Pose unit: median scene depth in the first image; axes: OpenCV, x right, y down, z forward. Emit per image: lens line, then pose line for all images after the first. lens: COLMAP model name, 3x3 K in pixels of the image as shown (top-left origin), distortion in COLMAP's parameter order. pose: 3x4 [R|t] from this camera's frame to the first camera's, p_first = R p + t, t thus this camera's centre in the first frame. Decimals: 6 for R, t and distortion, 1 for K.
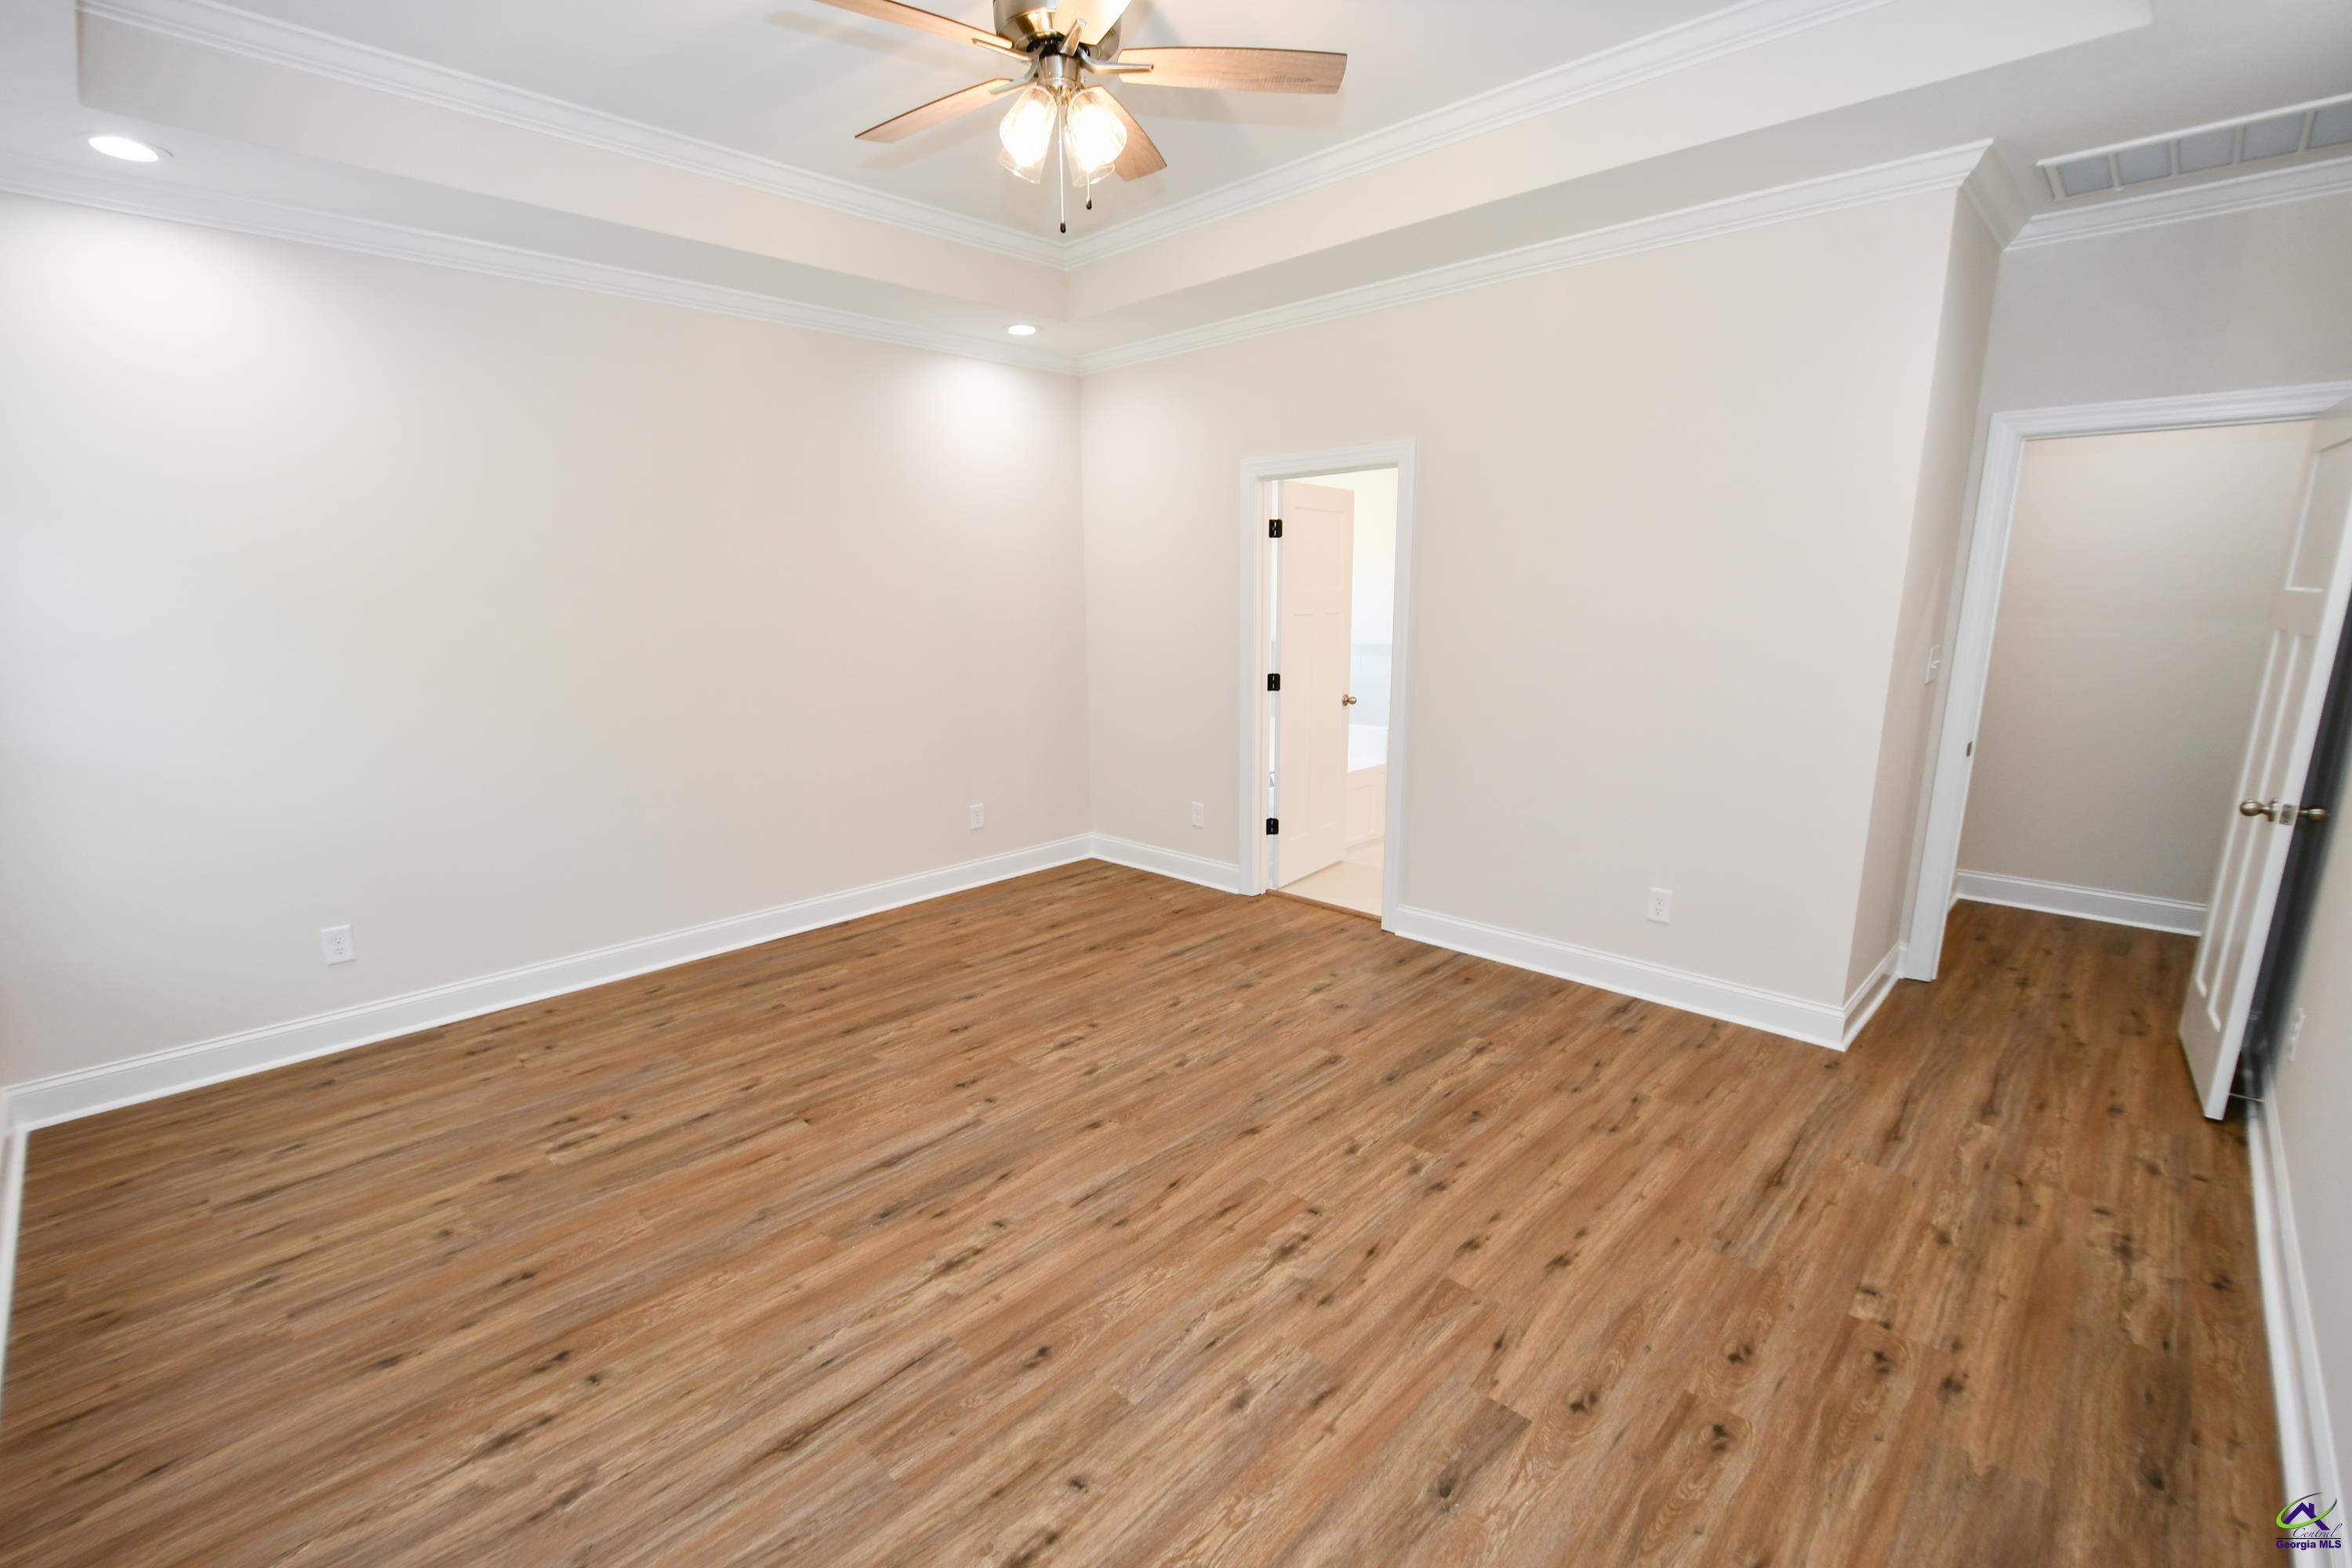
lens RADIAL K [[1024.2, 0, 1149.7], [0, 1024.2, 831.0], [0, 0, 1]] dist [0.000599, -0.001199]
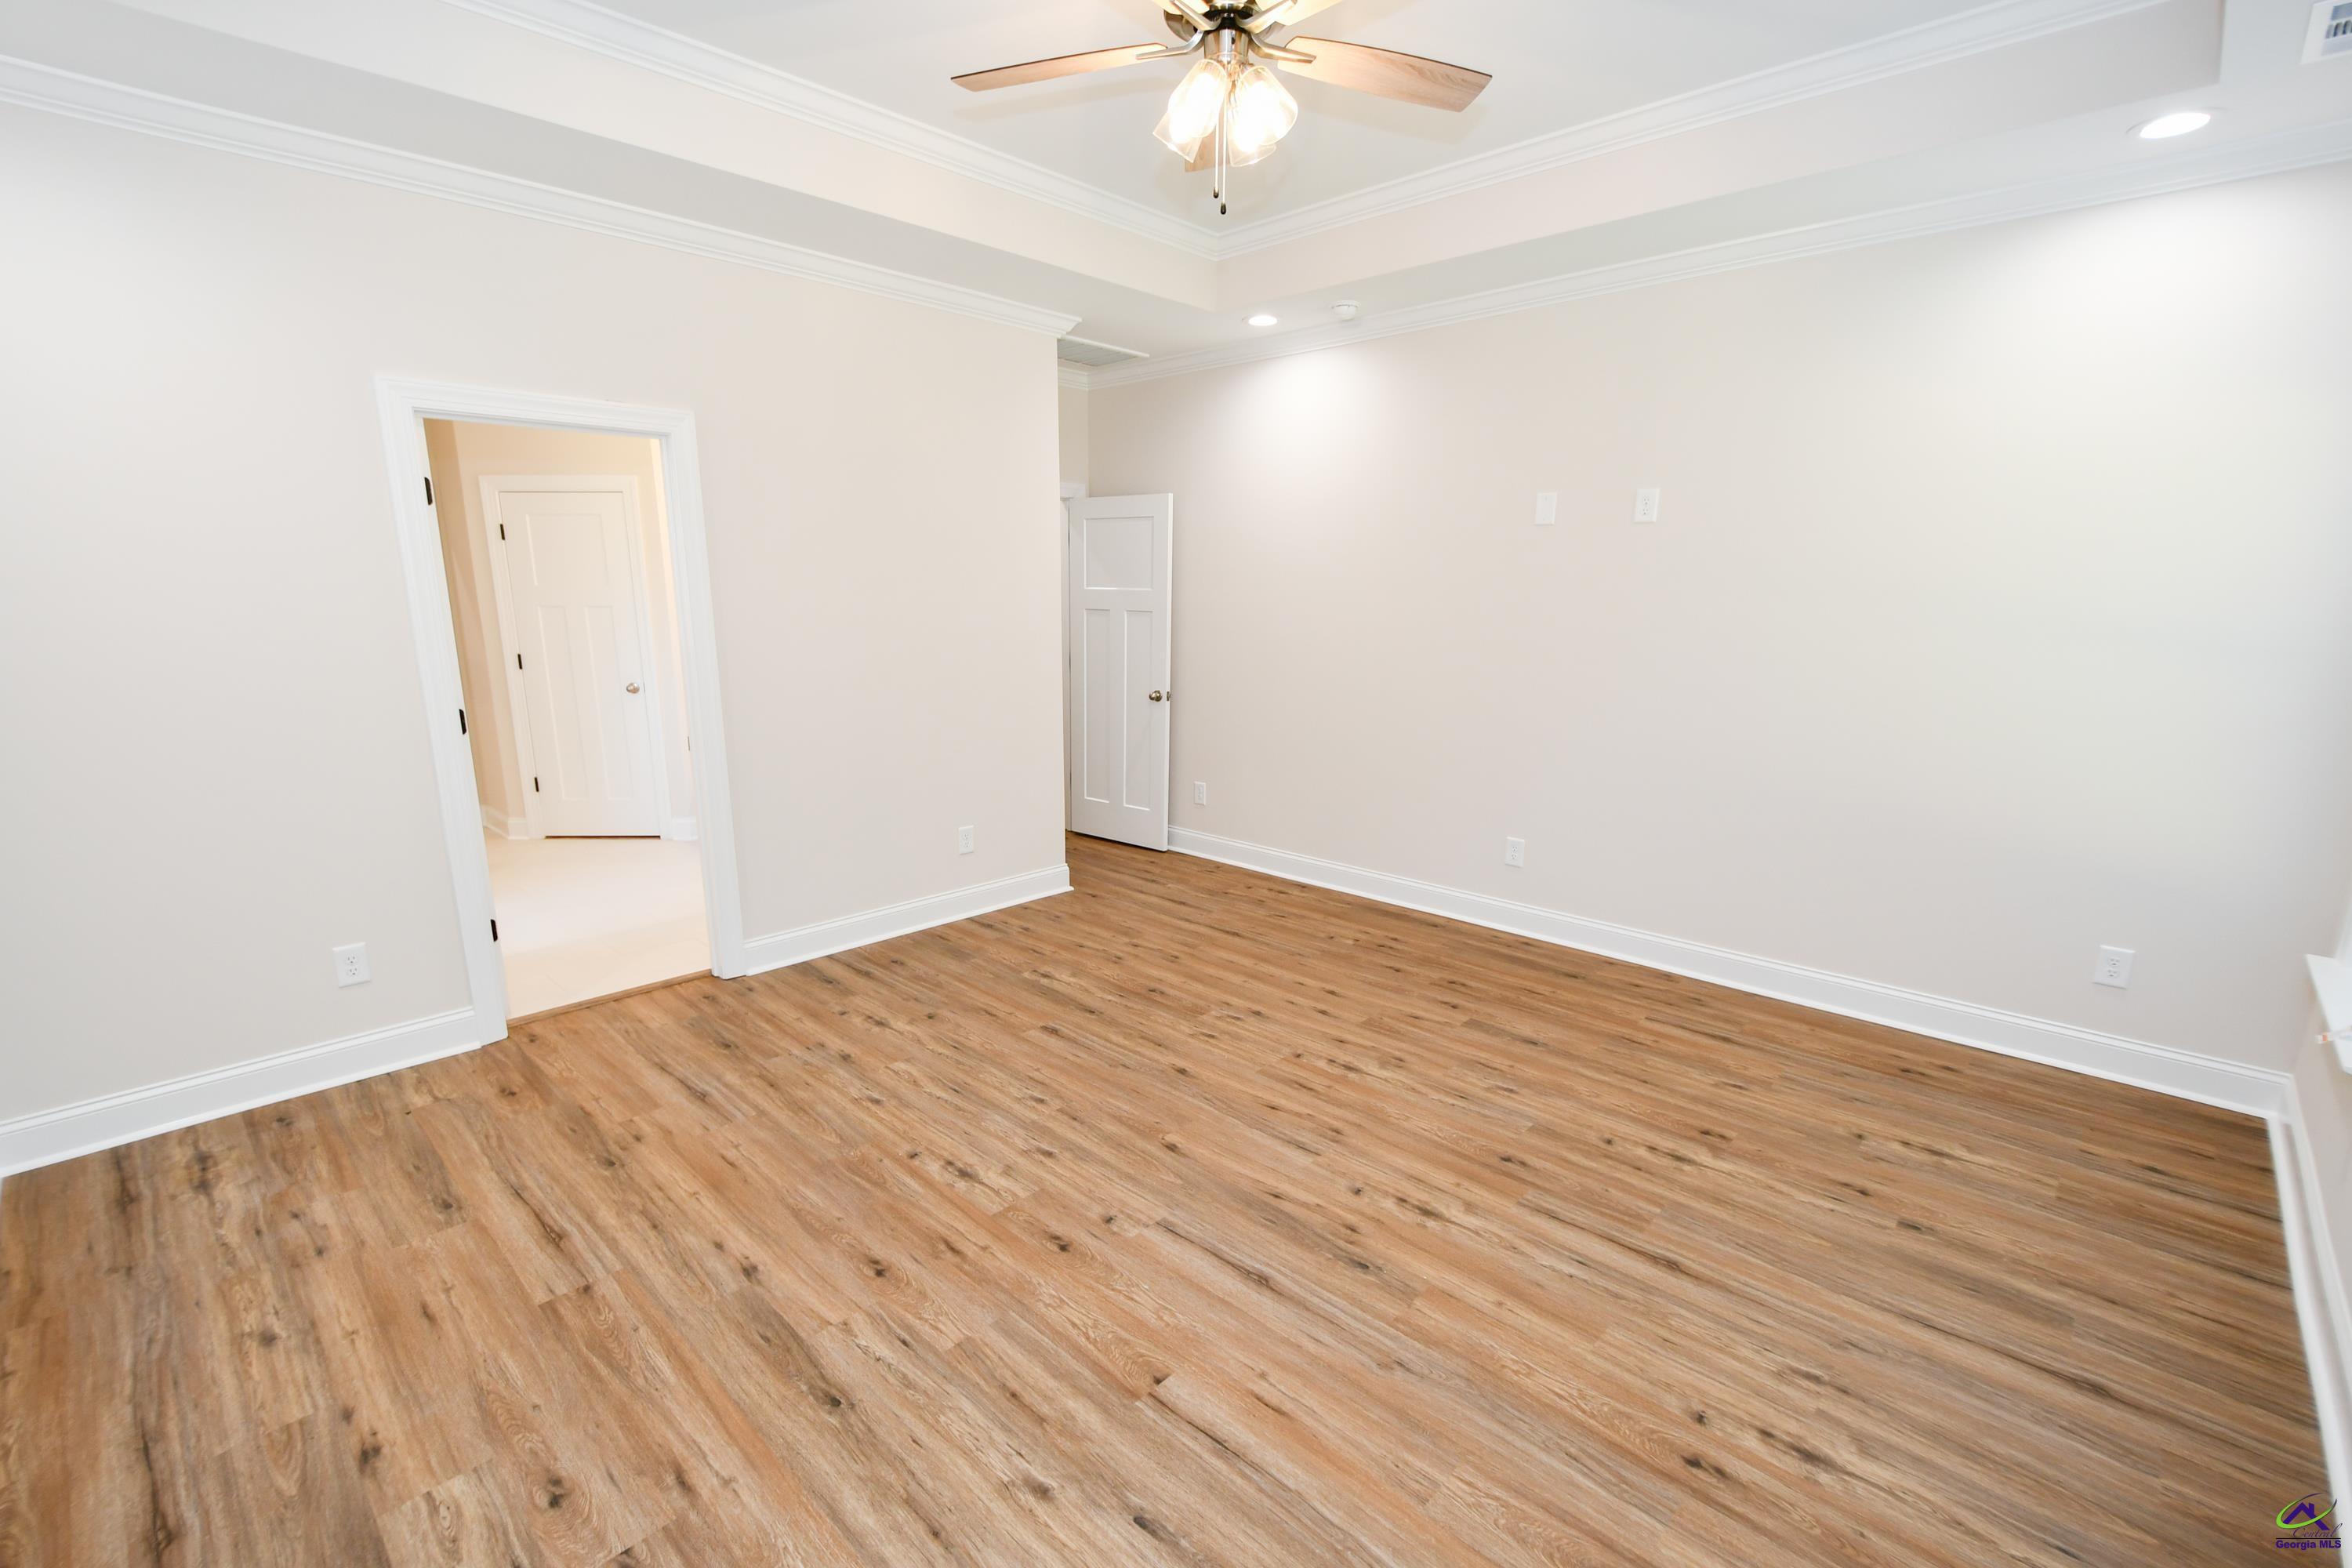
lens RADIAL K [[1032.1, 0, 1149.8], [0, 1032.1, 817.8], [0, 0, 1]] dist [0.009833, -0.008584]
pose [[-0.003676, -0.212831, 0.977082, -1.013281], [0.225416, 0.951764, 0.208165, -0.228129], [-0.974256, 0.221015, 0.044476, 0.993689]]
